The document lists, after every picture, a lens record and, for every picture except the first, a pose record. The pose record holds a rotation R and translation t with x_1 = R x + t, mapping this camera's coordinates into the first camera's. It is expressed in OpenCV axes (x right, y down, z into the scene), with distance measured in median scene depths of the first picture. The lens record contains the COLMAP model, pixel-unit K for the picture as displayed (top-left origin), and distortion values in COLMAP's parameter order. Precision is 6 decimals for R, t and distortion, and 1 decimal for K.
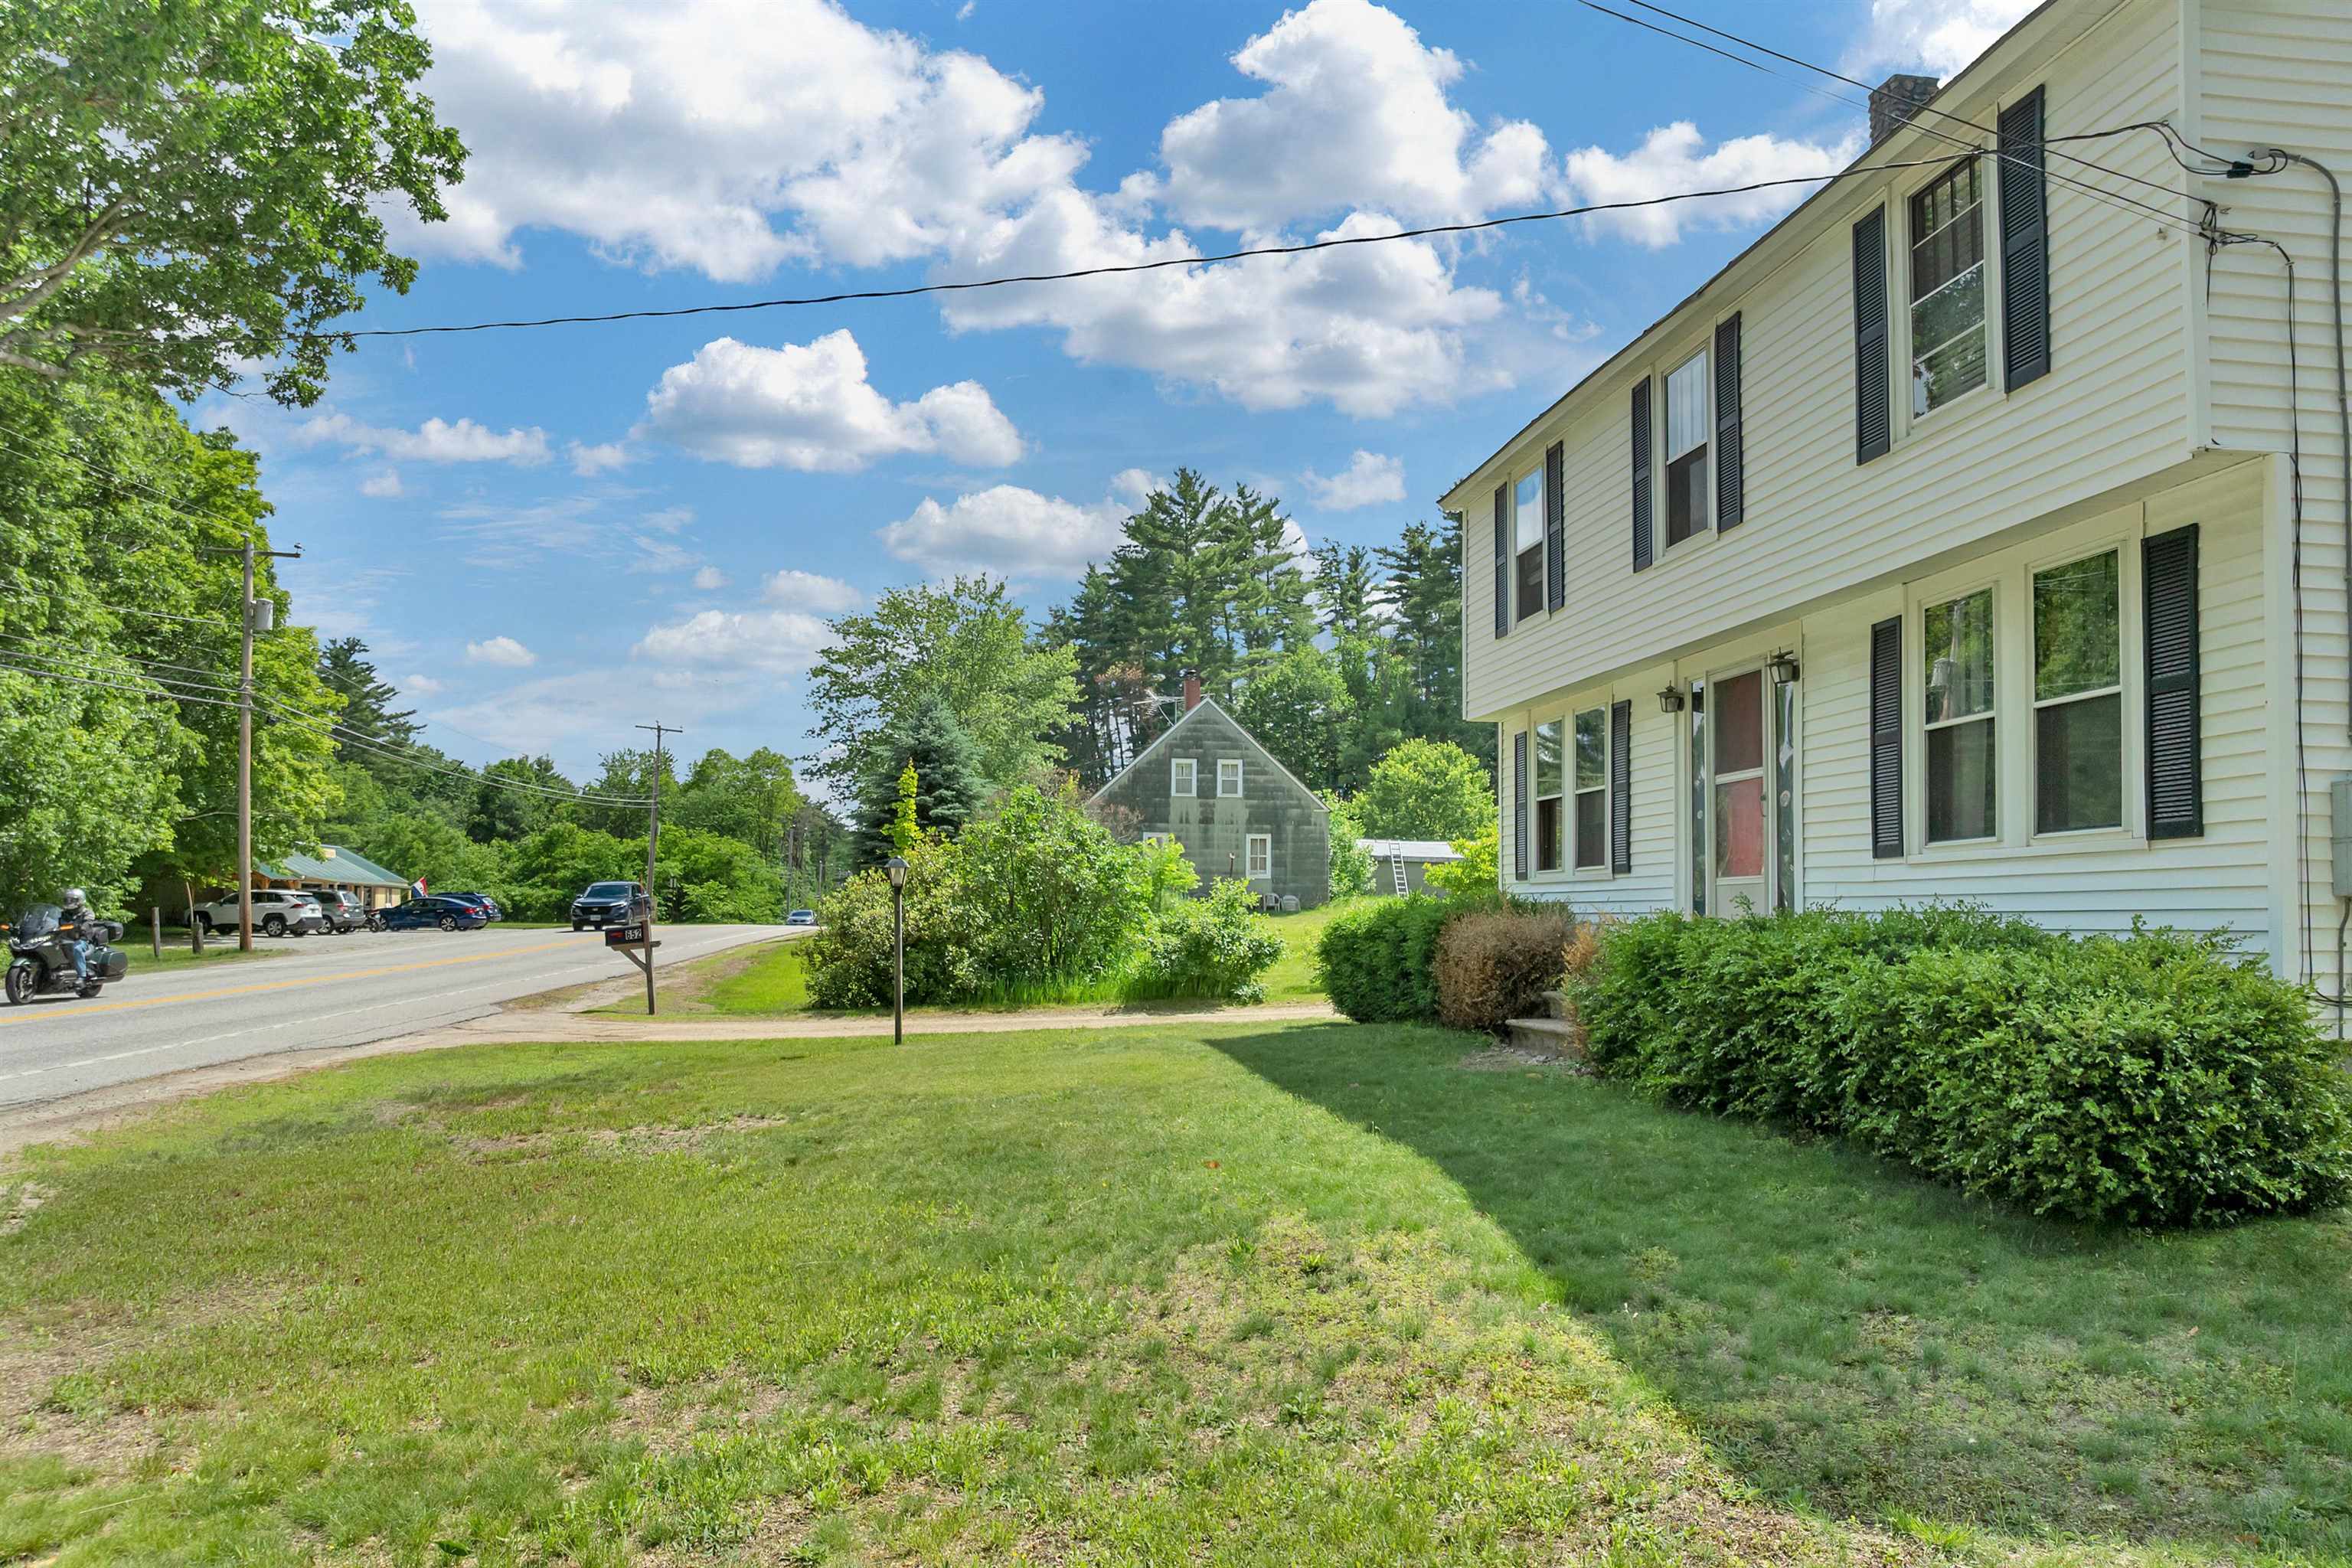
lens RADIAL K [[1695.0, 0, 1182.7], [0, 1695.0, 883.4], [0, 0, 1]] dist [-0.041151, 0.003842]
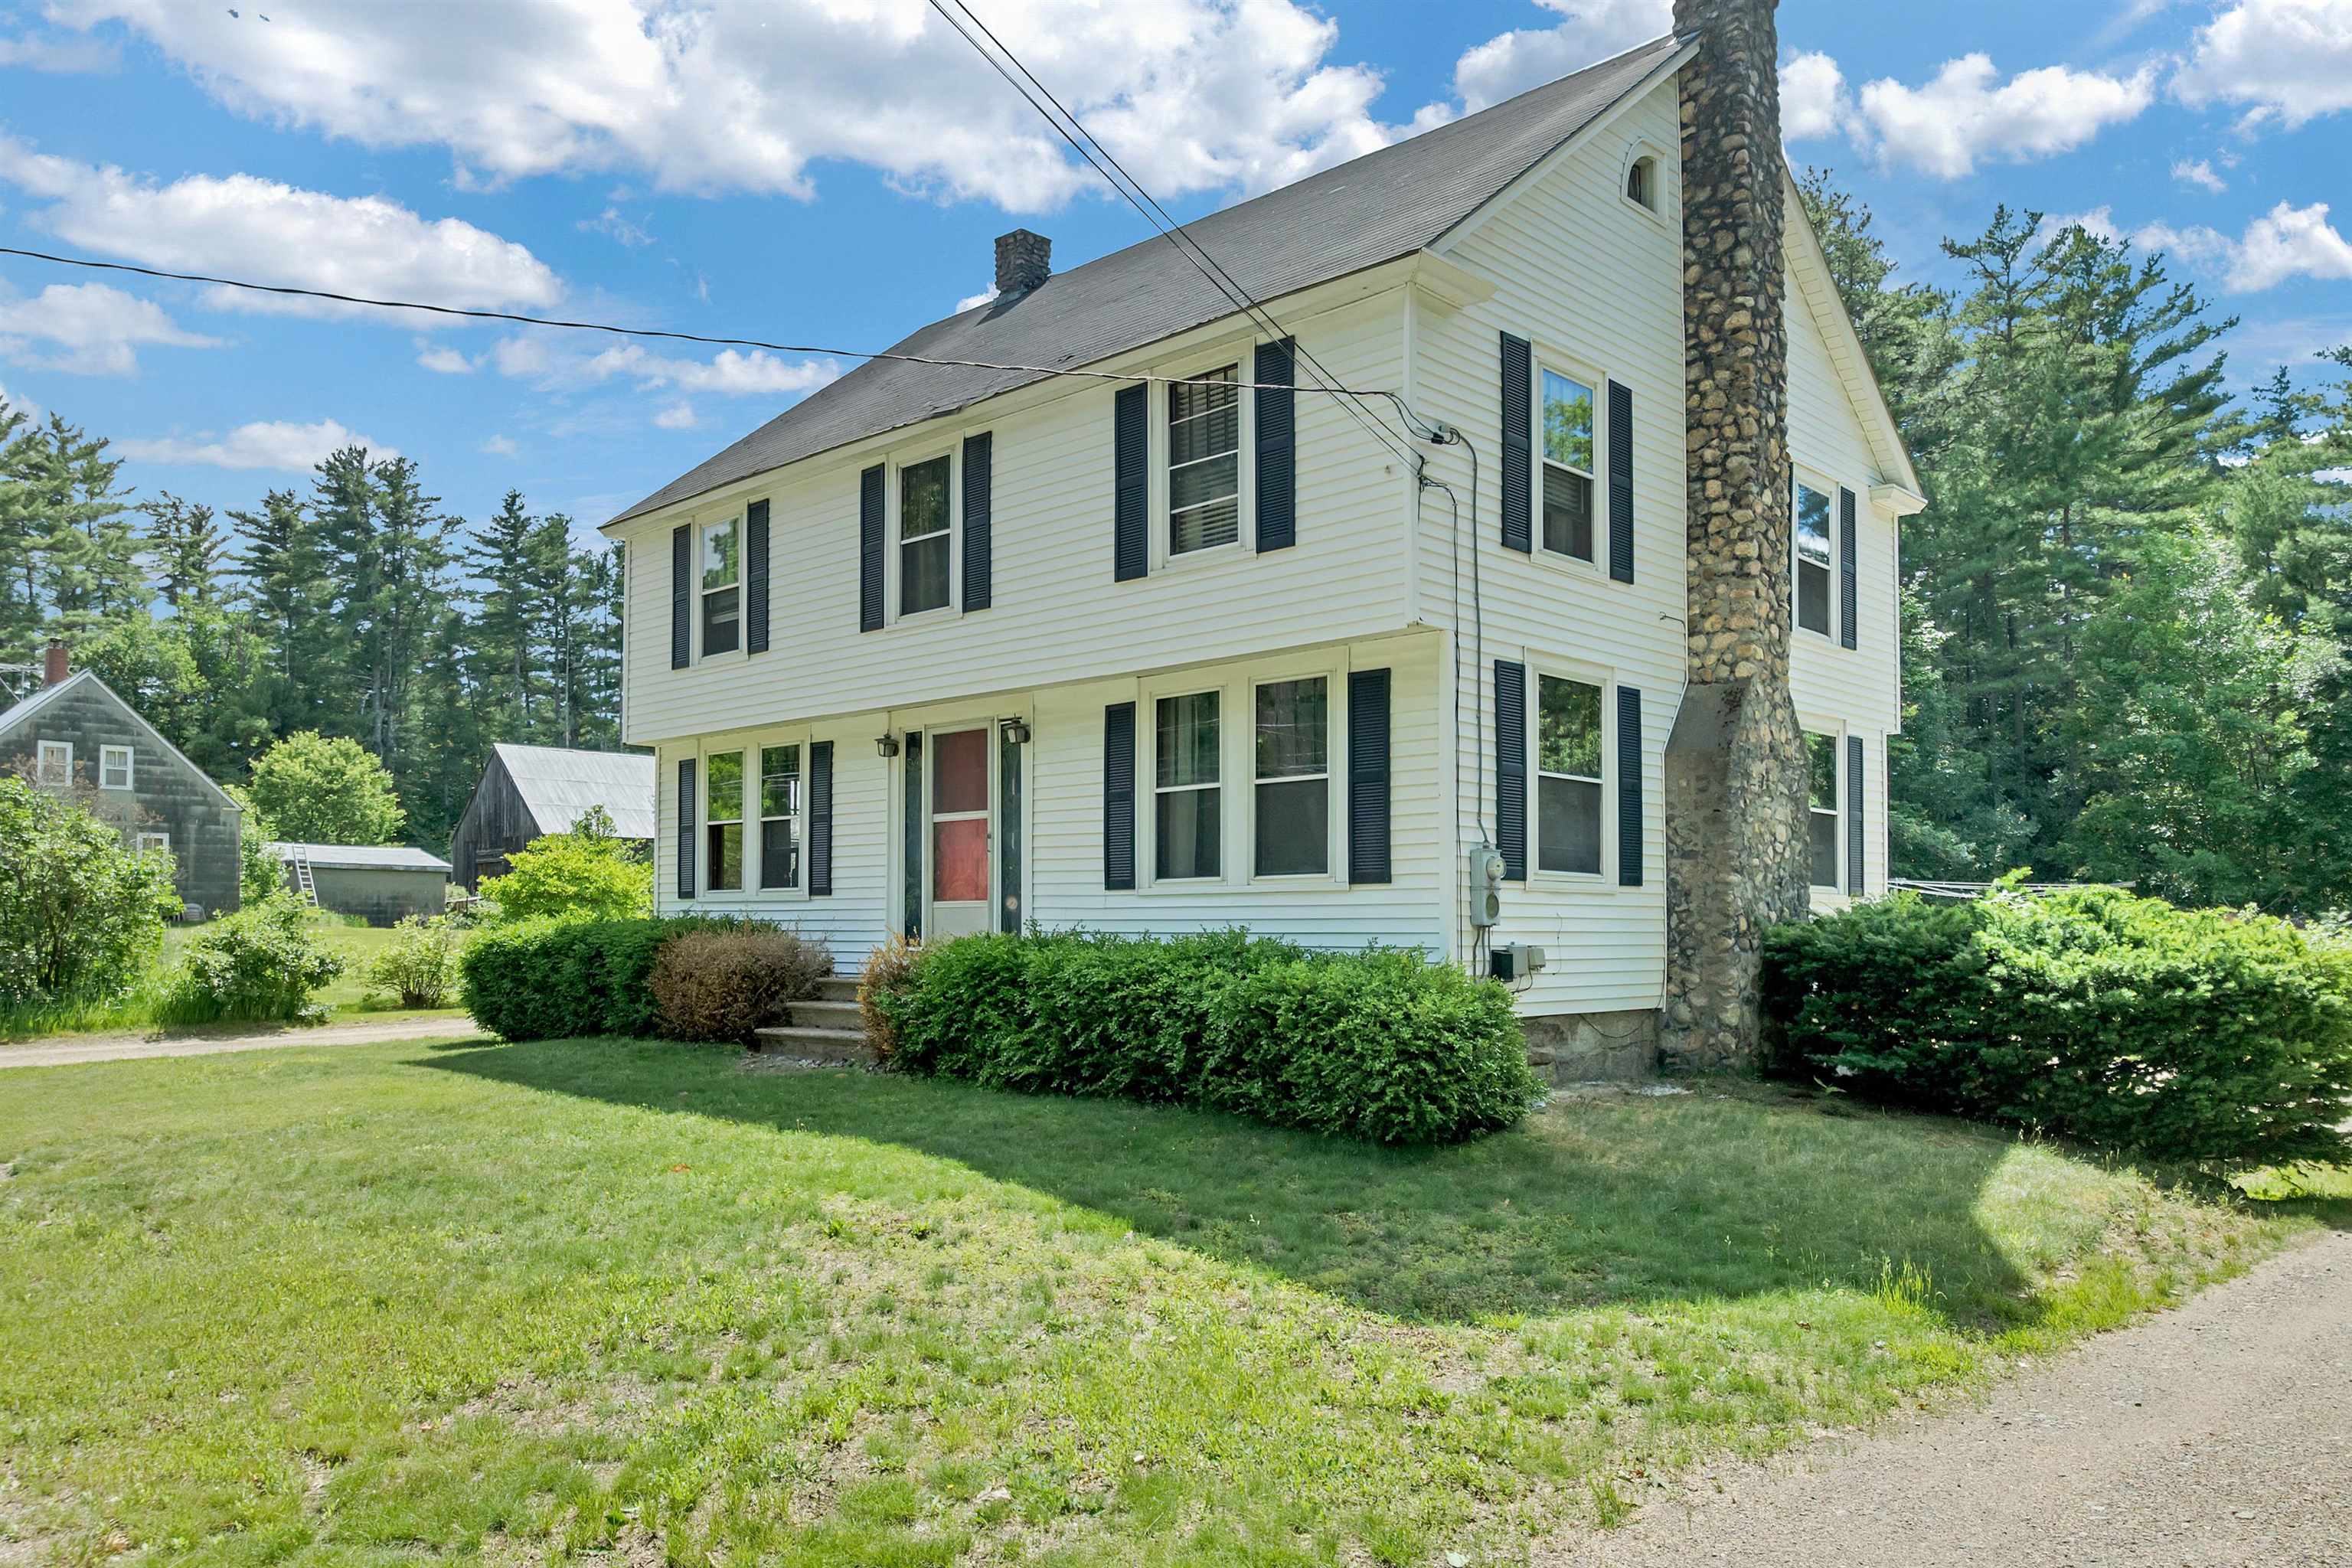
lens RADIAL K [[1690.6, 0, 1204.5], [0, 1690.6, 887.6], [0, 0, 1]] dist [-0.045601, -0.001285]
pose [[0.785350, 0.015701, 0.618853, -0.267280], [-0.013489, 0.999875, -0.008249, -0.006056], [-0.618905, -0.001870, 0.785463, -0.037249]]
